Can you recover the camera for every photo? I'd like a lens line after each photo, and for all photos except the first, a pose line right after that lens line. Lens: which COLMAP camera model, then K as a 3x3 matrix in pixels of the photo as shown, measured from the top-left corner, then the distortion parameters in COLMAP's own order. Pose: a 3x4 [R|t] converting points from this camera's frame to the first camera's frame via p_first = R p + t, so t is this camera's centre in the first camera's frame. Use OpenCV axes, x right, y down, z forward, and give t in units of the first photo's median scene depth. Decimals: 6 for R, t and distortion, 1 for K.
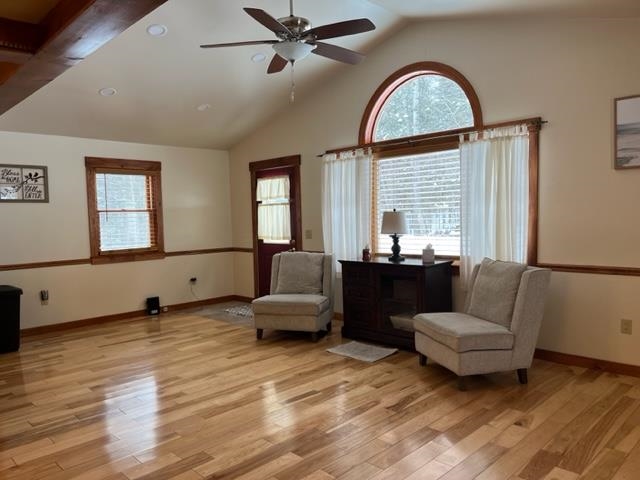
lens RADIAL K [[484.3, 0, 315.5], [0, 484.3, 241.3], [0, 0, 1]] dist [0.032941, -0.013233]
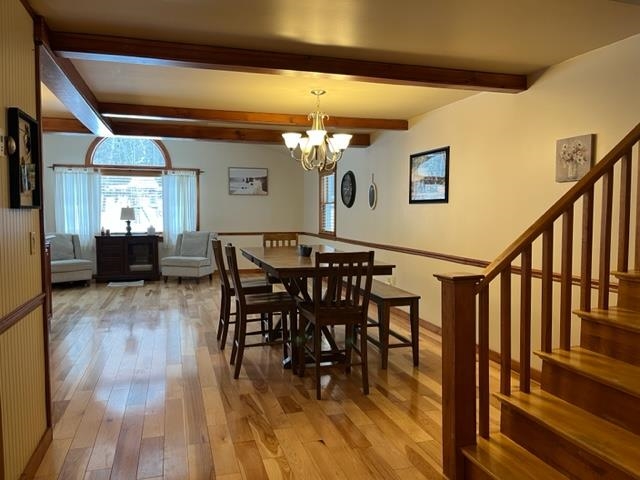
lens RADIAL K [[484.3, 0, 320.4], [0, 484.3, 241.8], [0, 0, 1]] dist [0.032941, -0.013233]
pose [[0.451439, -0.026390, 0.891912, -1.166180], [0.036648, 0.999268, 0.011017, 0.073597], [-0.891549, 0.027713, 0.452076, -0.461113]]
